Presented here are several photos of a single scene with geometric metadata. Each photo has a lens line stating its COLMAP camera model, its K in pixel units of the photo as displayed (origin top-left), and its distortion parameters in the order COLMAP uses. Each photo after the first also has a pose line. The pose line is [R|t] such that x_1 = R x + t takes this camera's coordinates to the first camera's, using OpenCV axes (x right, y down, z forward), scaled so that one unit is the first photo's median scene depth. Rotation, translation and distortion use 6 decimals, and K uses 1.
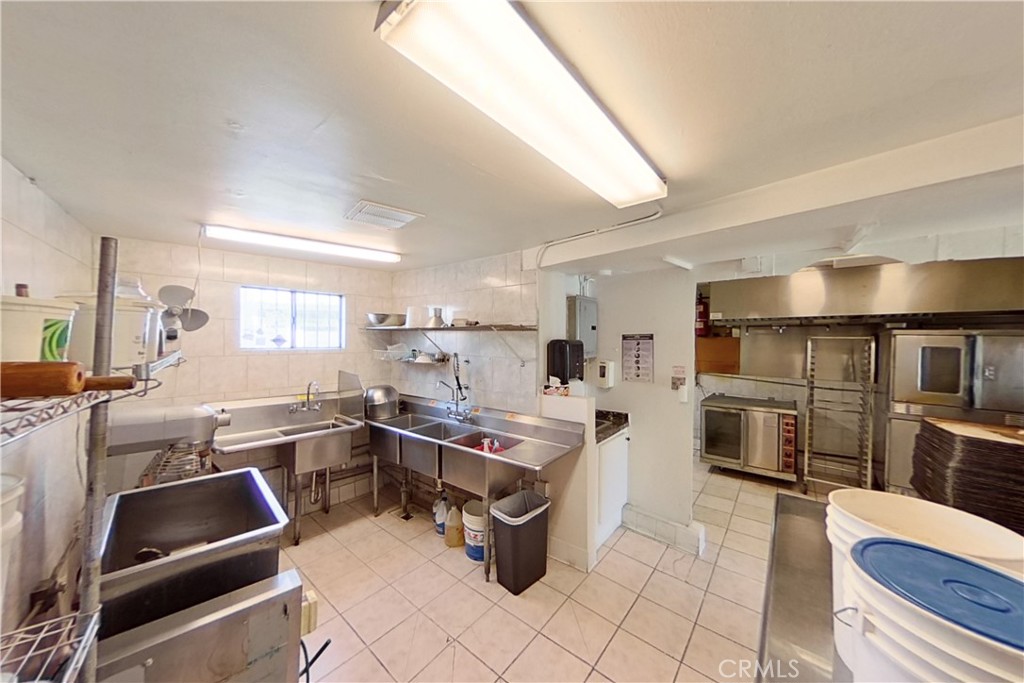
lens RADIAL K [[339.1, 0, 516.1], [0, 339.1, 339.9], [0, 0, 1]] dist [-0.004855, 0.000699]
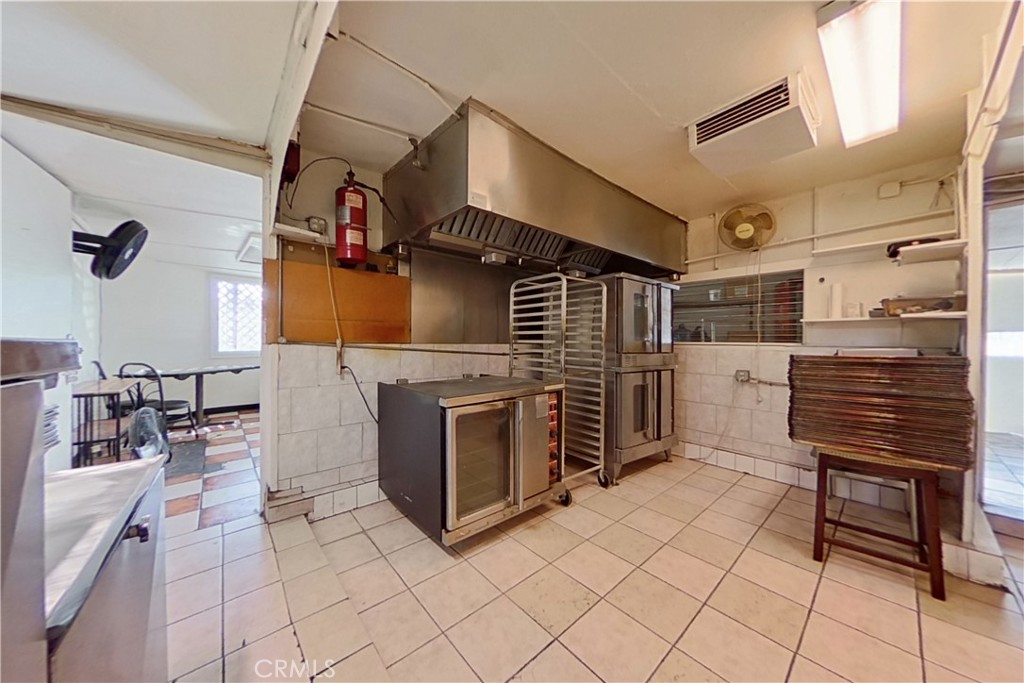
lens RADIAL K [[339.1, 0, 512.1], [0, 339.1, 342.2], [0, 0, 1]] dist [-0.004855, 0.000699]
pose [[0.177624, -0.014503, 0.983992, 0.222378], [-0.004206, 0.999871, 0.015496, 0.152039], [-0.984089, -0.006892, 0.177540, 1.221171]]
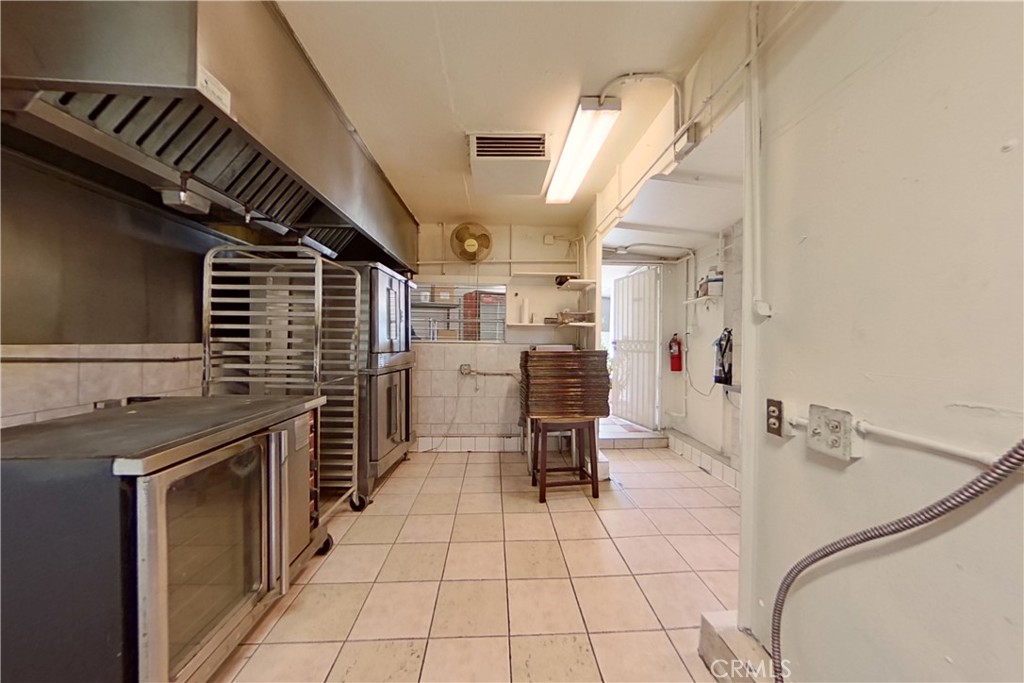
lens RADIAL K [[339.1, 0, 512.2], [0, 339.1, 342.0], [0, 0, 1]] dist [-0.004855, 0.000699]
pose [[-0.663152, -0.022431, 0.748148, 0.355329], [-0.017780, 0.999741, 0.014215, 0.150543], [-0.748273, -0.003876, -0.663379, 1.394211]]
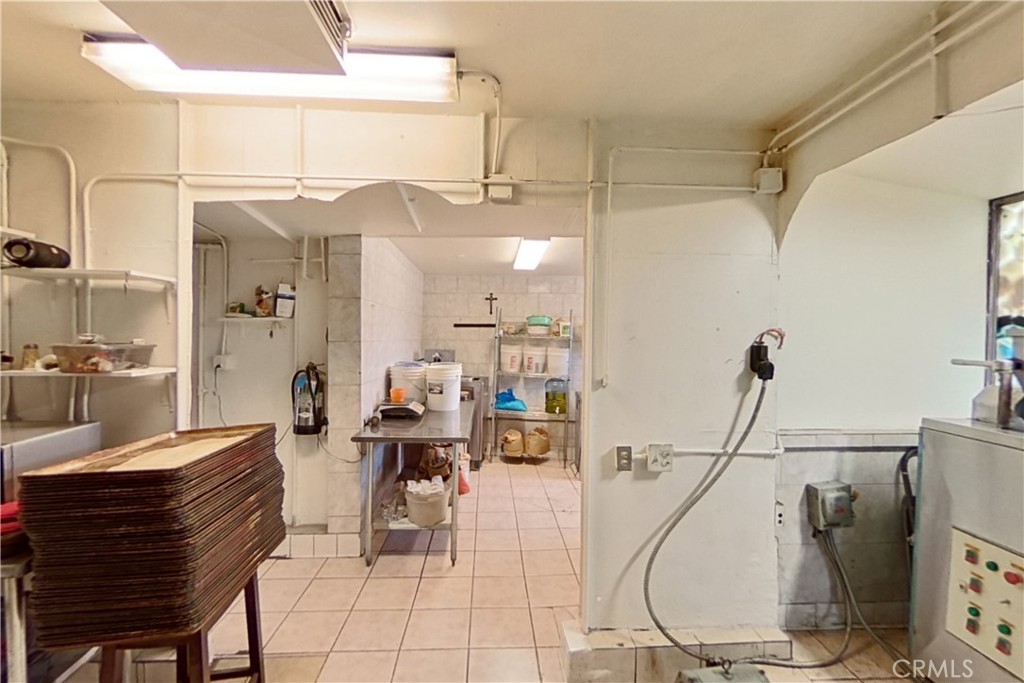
lens RADIAL K [[444.2, 0, 513.8], [0, 444.2, 342.3], [0, 0, 1]] dist [-0.001843, -0.000688]
pose [[-0.743881, -0.014578, -0.668153, 1.011687], [-0.020275, 0.999794, 0.000758, 0.056404], [0.668005, 0.014111, -0.744023, 1.338329]]
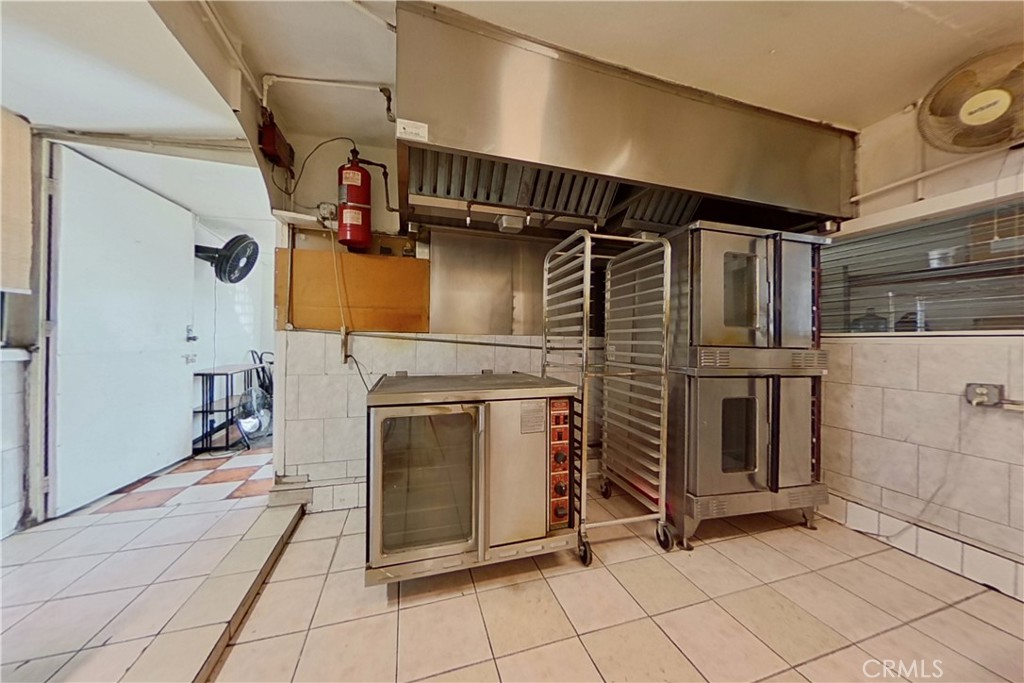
lens RADIAL K [[339.1, 0, 510.2], [0, 339.1, 342.1], [0, 0, 1]] dist [-0.004855, 0.000699]
pose [[0.562327, -0.006403, 0.826890, 0.515572], [-0.004735, 0.999929, 0.010963, 0.183856], [-0.826901, -0.010080, 0.562257, 1.023323]]
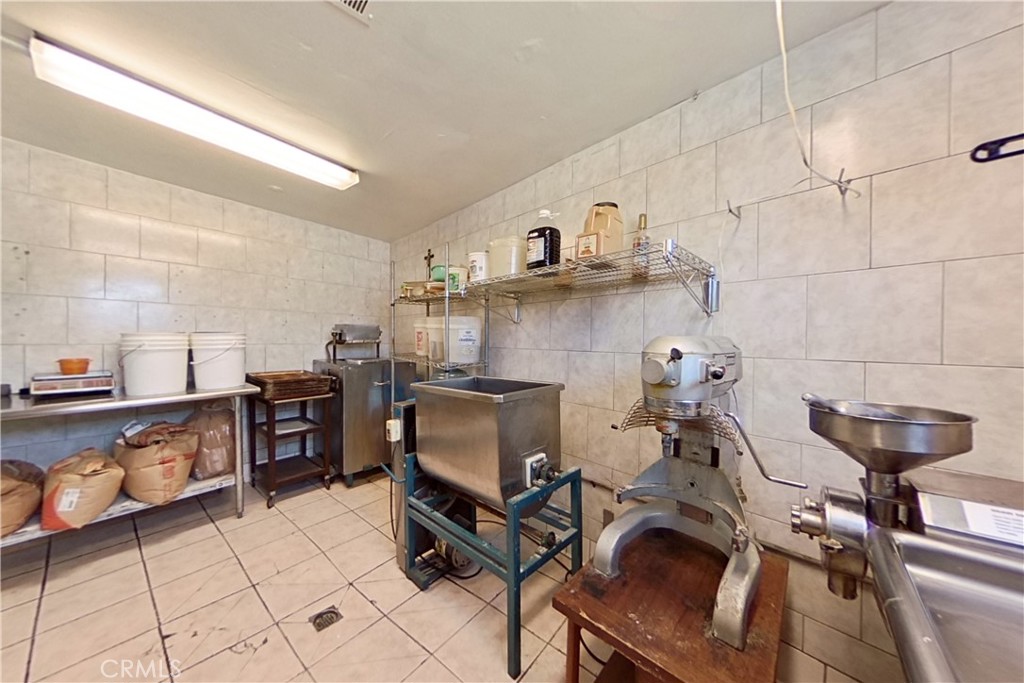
lens RADIAL K [[339.1, 0, 514.0], [0, 339.1, 342.1], [0, 0, 1]] dist [-0.004855, 0.000699]
pose [[-0.999687, -0.025003, 0.000409, -0.423025], [-0.025001, 0.999670, 0.005836, 0.127637], [-0.000555, 0.005824, -0.999983, 0.939849]]
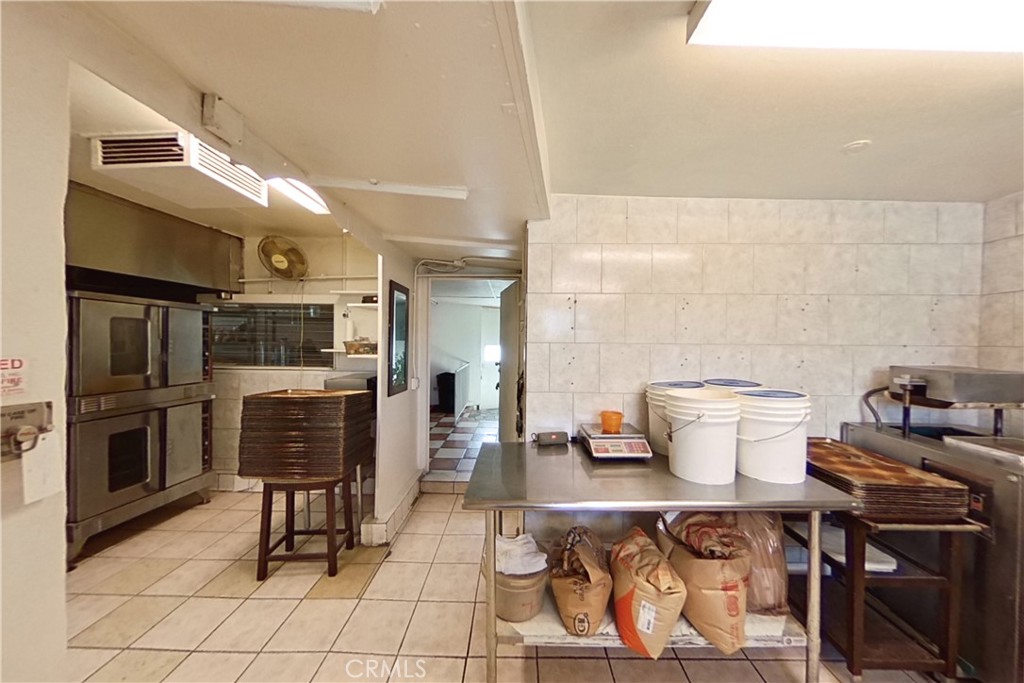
lens RADIAL K [[339.1, 0, 510.4], [0, 339.1, 341.7], [0, 0, 1]] dist [-0.004855, 0.000699]
pose [[-0.606353, -0.023371, 0.794852, 0.077489], [-0.017784, 0.999717, 0.015829, 0.050949], [-0.794996, -0.004538, -0.606597, 0.789282]]
